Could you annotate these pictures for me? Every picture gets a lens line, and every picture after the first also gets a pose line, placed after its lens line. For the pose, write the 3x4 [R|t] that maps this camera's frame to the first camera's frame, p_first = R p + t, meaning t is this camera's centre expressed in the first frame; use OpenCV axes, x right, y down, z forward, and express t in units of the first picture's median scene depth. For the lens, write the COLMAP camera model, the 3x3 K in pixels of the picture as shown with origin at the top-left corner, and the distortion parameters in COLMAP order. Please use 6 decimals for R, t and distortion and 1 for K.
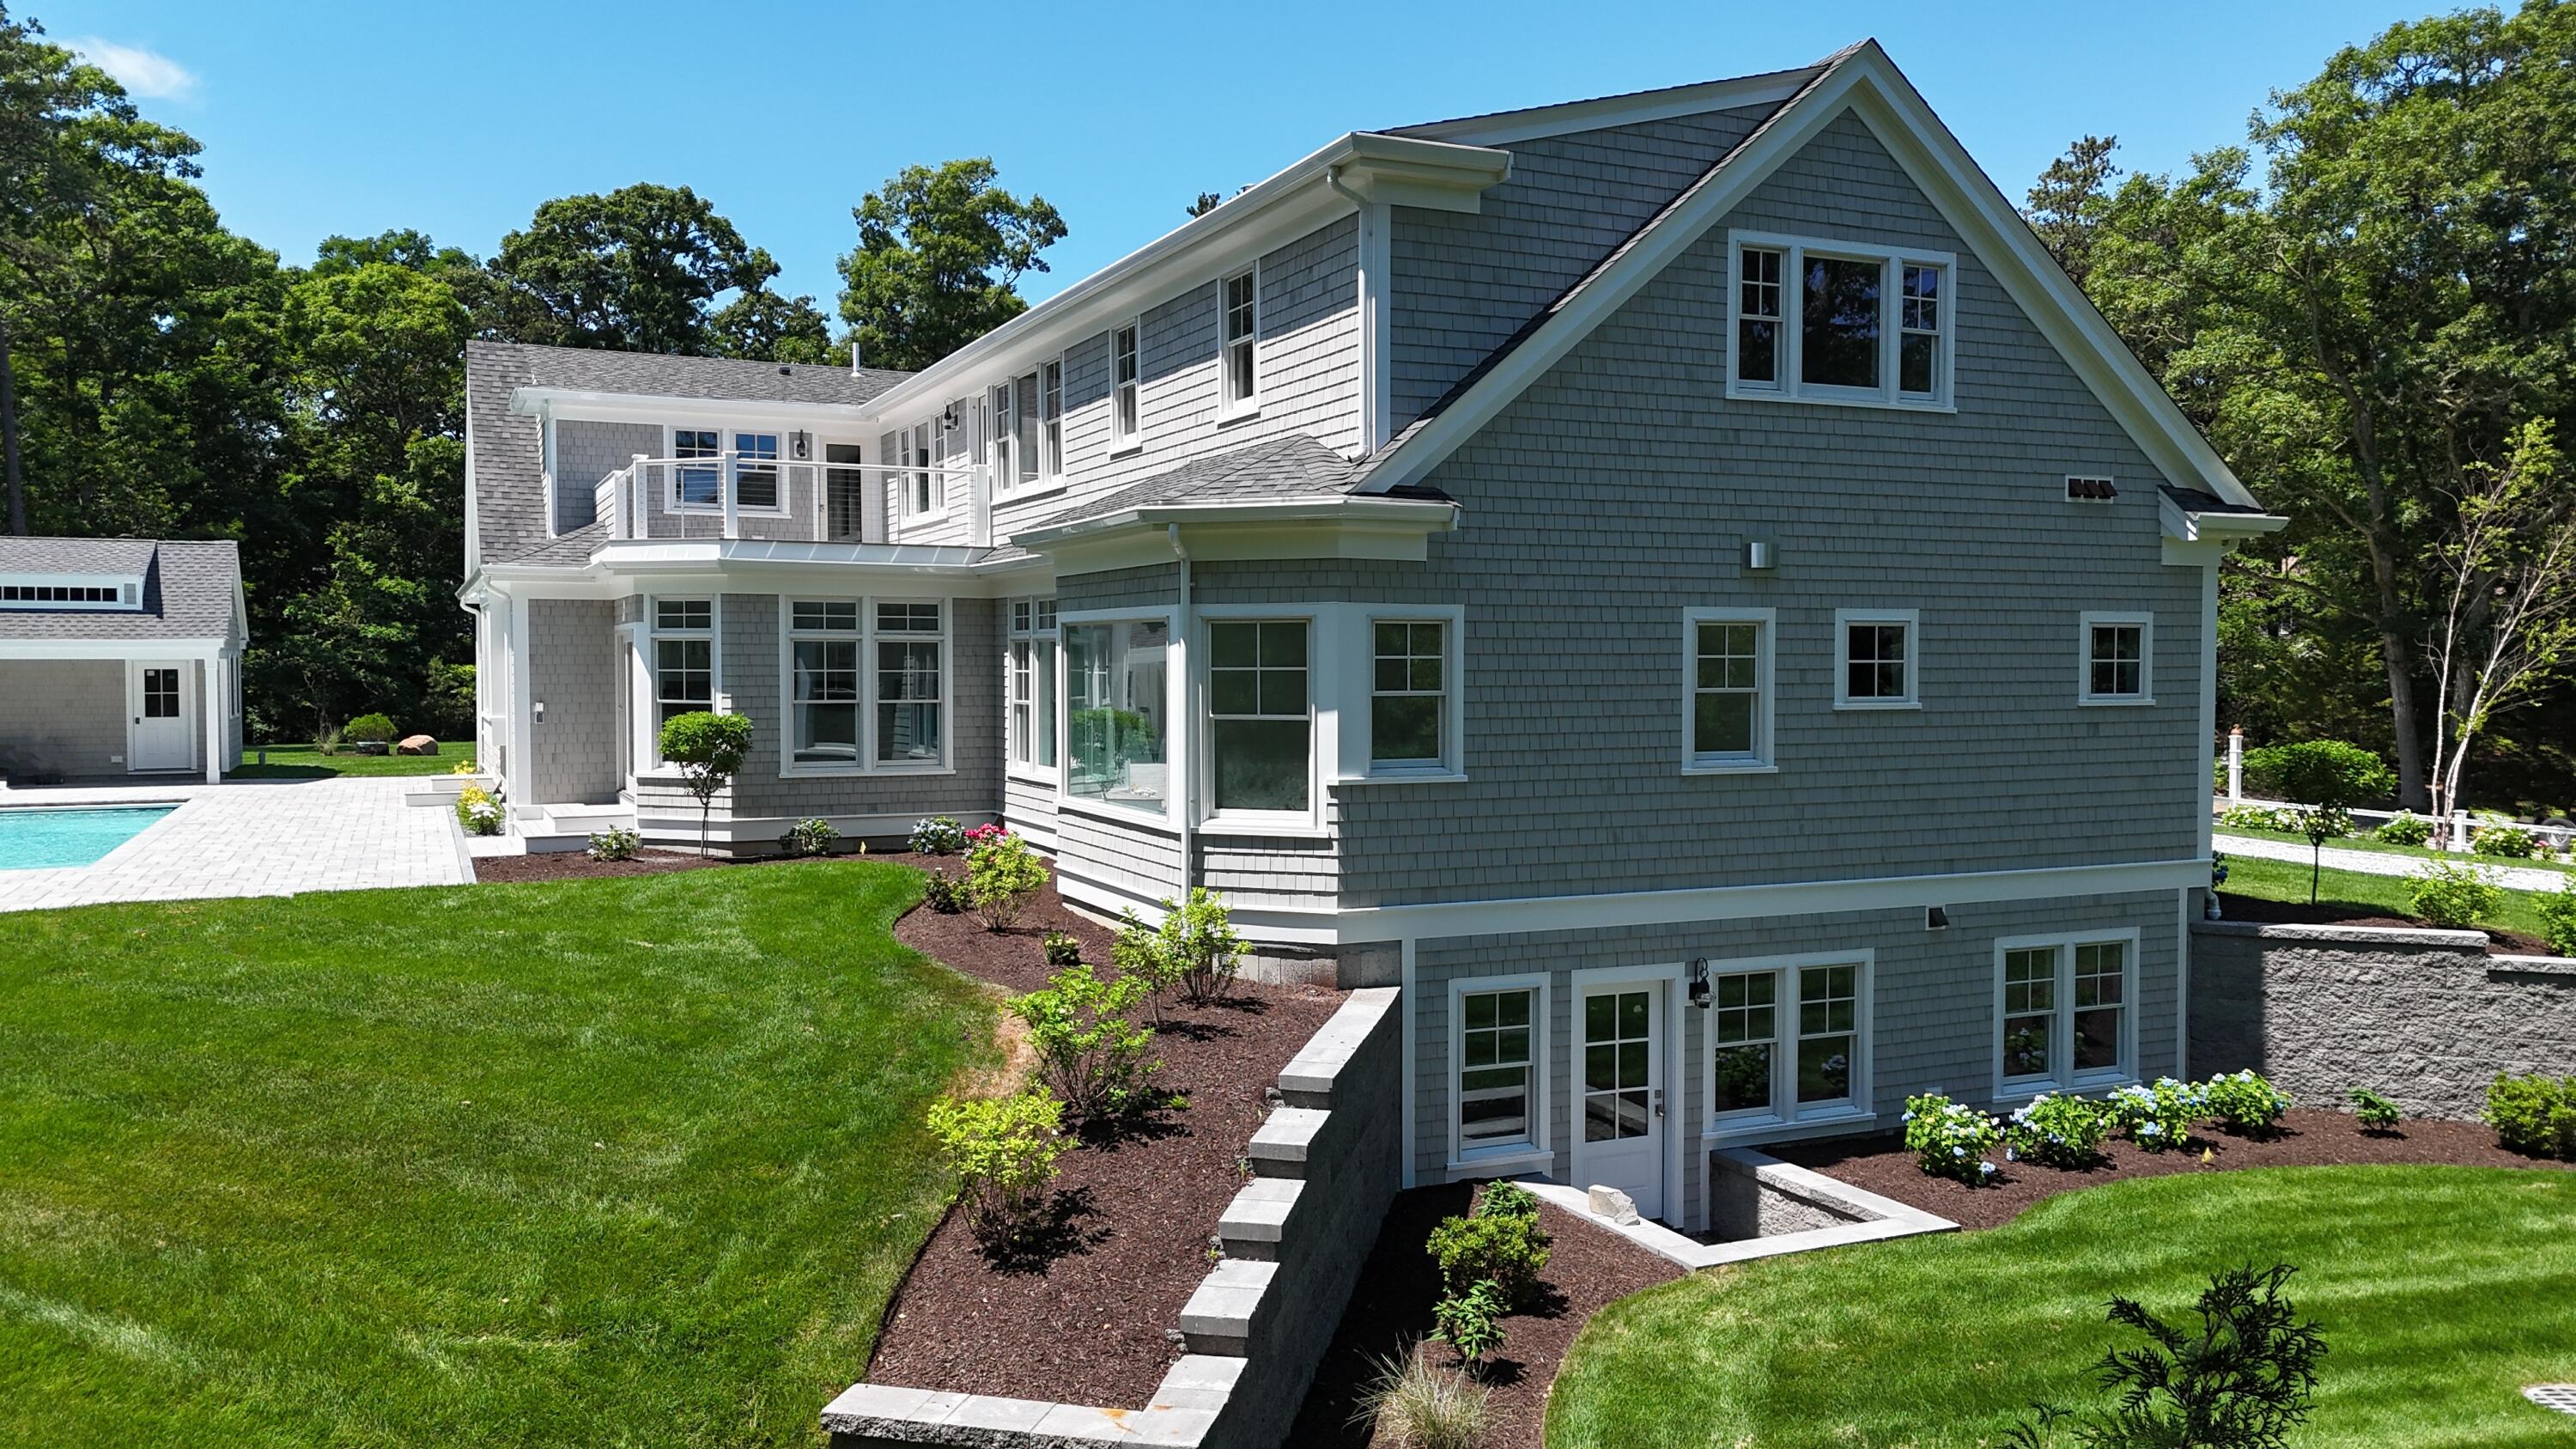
lens RADIAL K [[1902.8, 0, 1282.8], [0, 1902.8, 725.3], [0, 0, 1]] dist [0.079760, -0.076223]
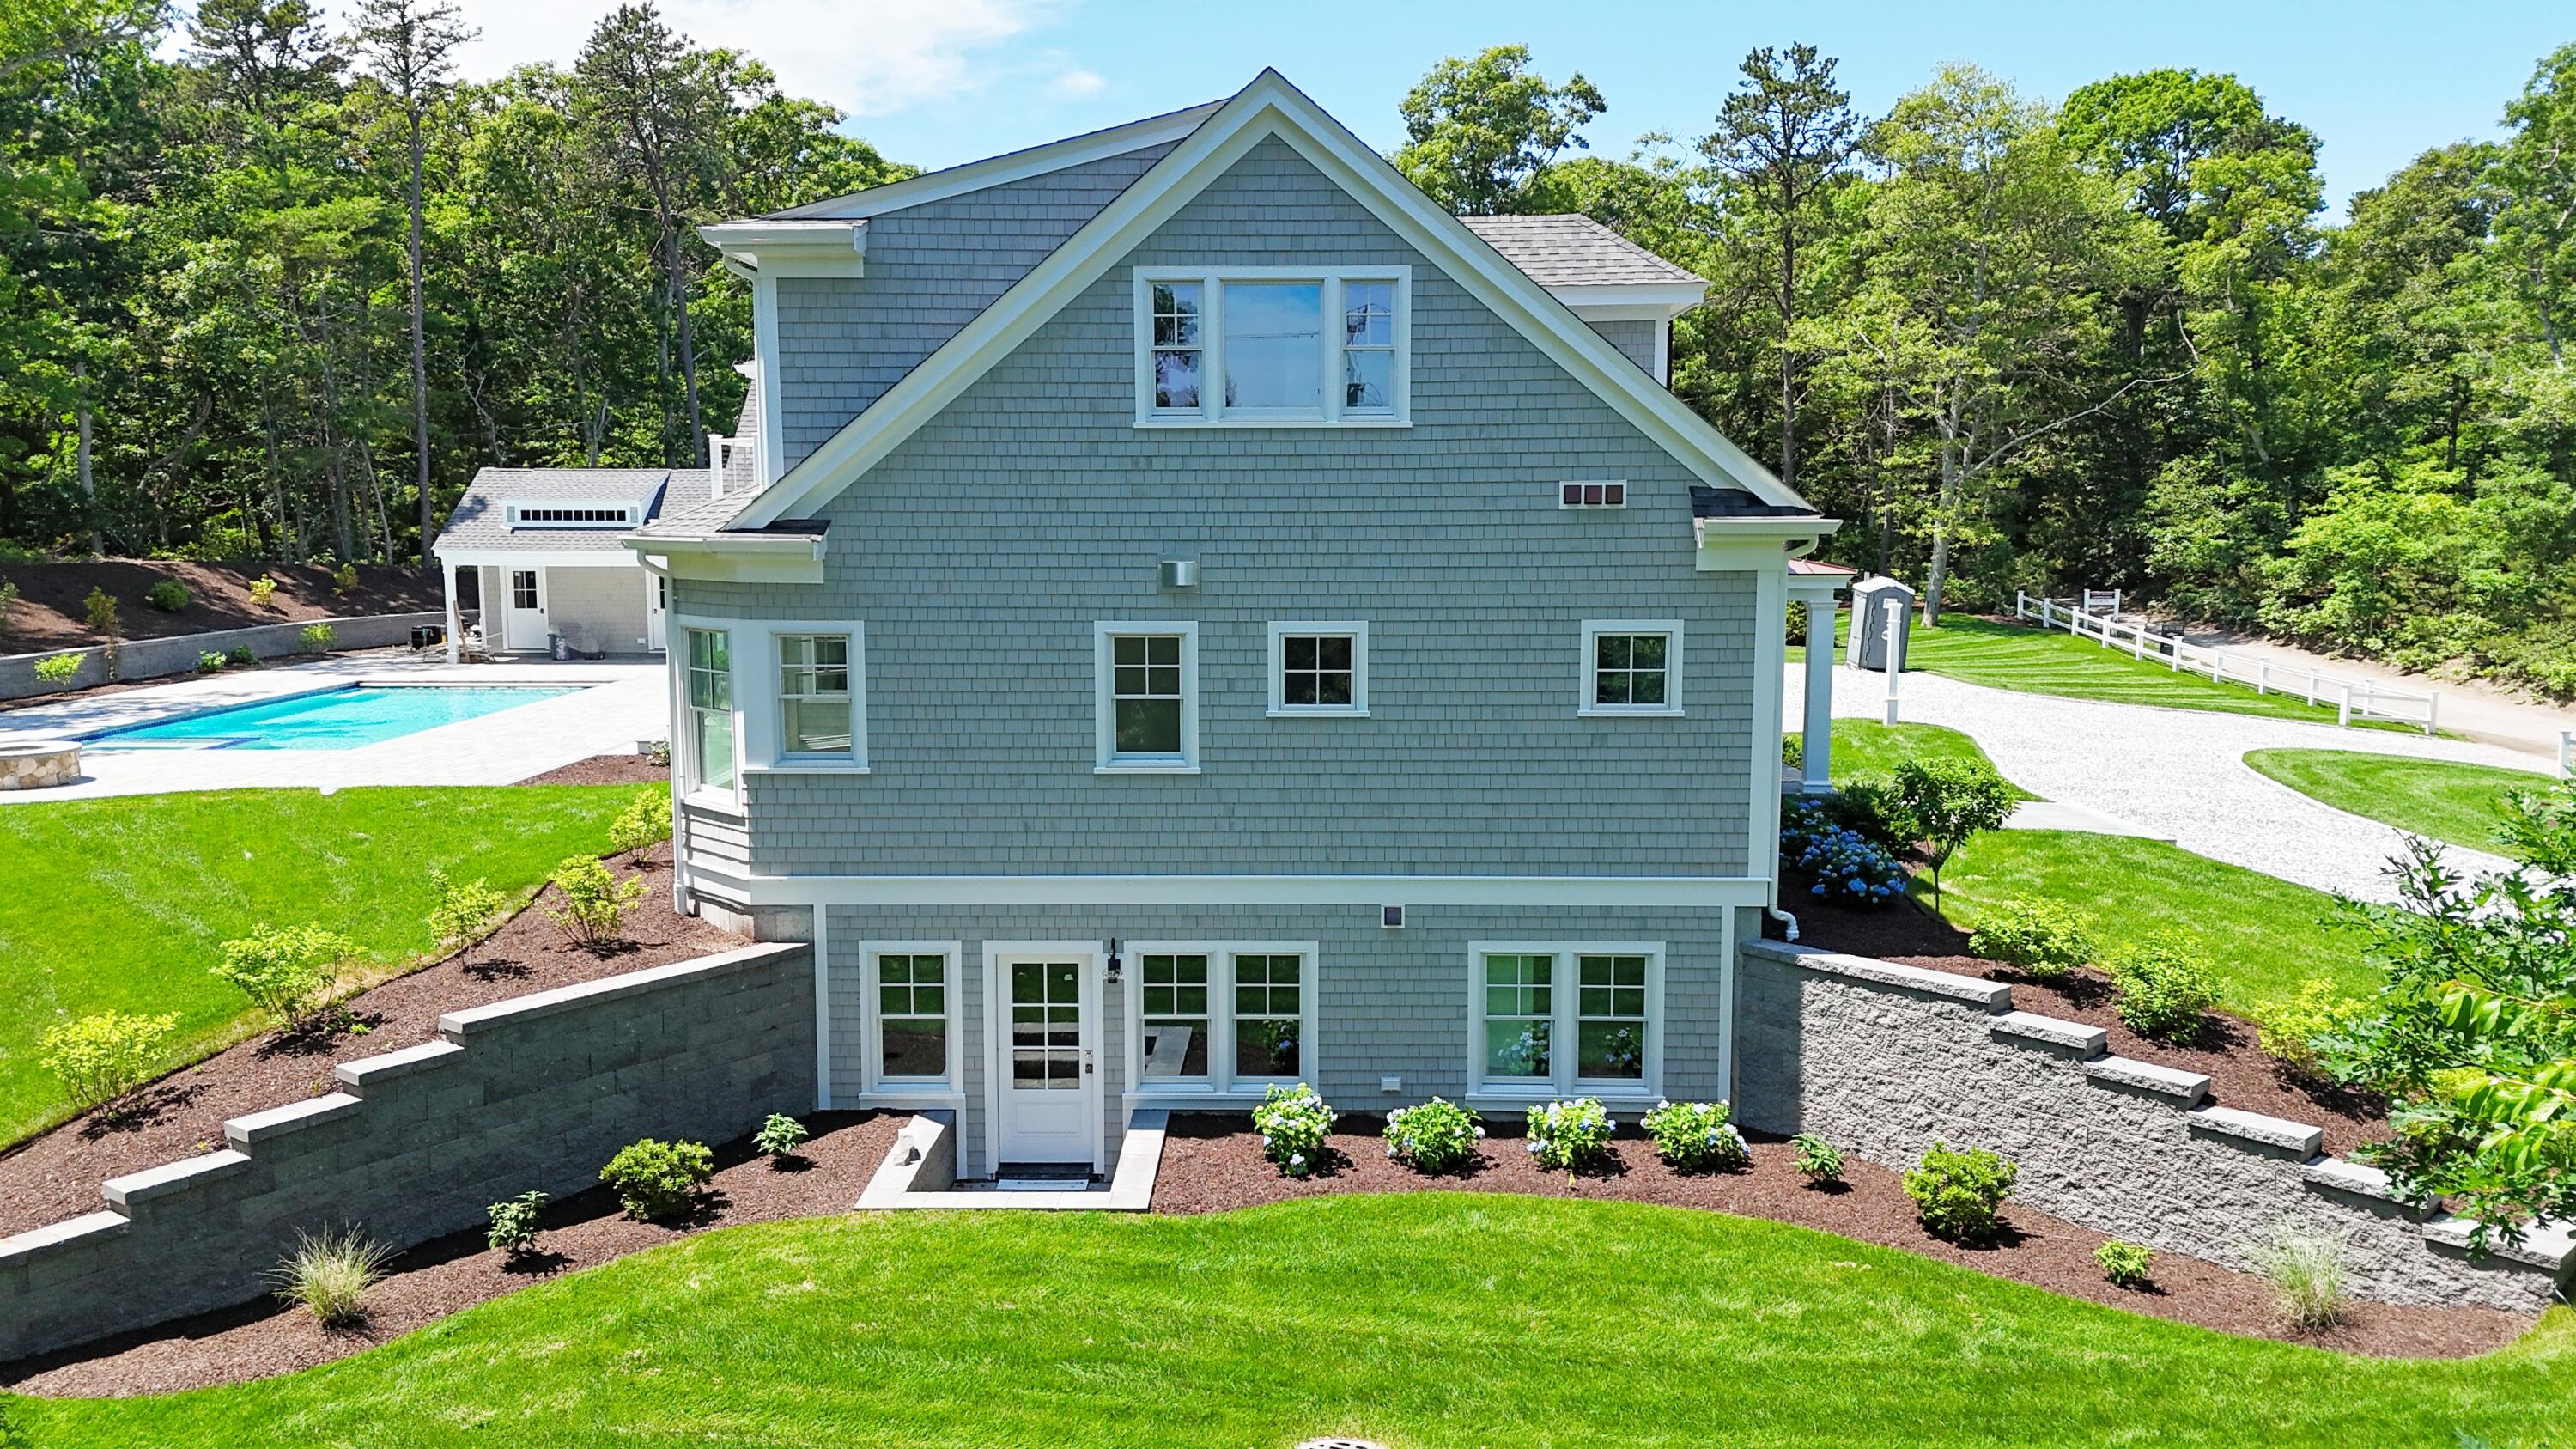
lens RADIAL K [[1913.5, 0, 1328.4], [0, 1913.5, 721.3], [0, 0, 1]] dist [0.182503, -0.509758]
pose [[0.898029, 0.049918, -0.437096, 0.793656], [-0.012807, 0.996087, 0.087443, -0.100091], [0.439751, -0.072928, 0.895154, 0.066079]]
